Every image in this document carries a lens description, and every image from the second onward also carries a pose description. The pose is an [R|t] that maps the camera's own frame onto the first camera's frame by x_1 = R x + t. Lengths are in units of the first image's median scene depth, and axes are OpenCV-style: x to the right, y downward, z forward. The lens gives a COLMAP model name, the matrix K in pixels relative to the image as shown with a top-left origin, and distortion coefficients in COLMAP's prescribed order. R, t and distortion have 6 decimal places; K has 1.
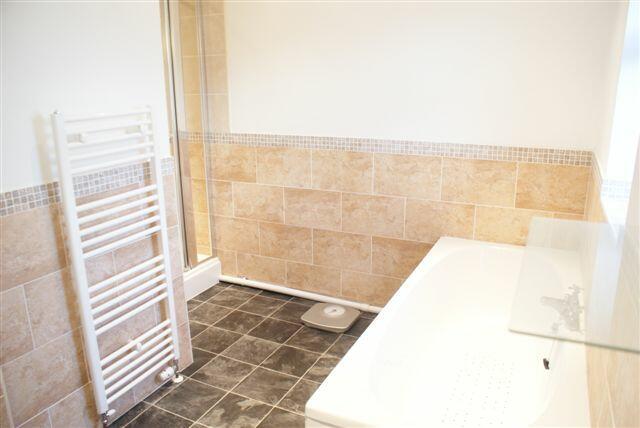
lens RADIAL K [[508.4, 0, 320.6], [0, 508.4, 213.7], [0, 0, 1]] dist [-0.045146, 0.002742]
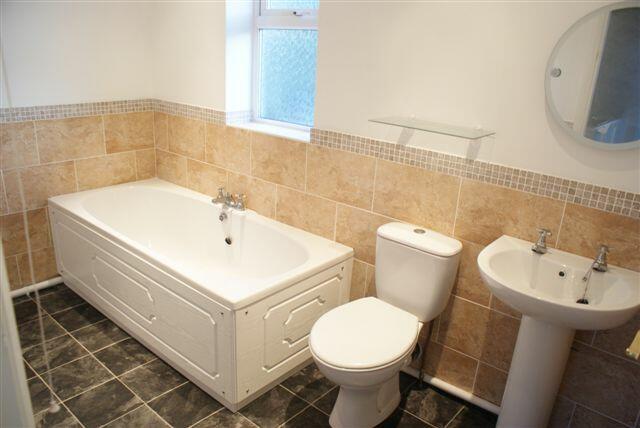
lens RADIAL K [[508.4, 0, 319.0], [0, 508.4, 214.7], [0, 0, 1]] dist [-0.045146, 0.002742]
pose [[0.289498, -0.303923, 0.907646, -0.573890], [0.202503, 0.946235, 0.252255, -0.074134], [-0.935512, 0.110773, 0.335479, 0.161788]]
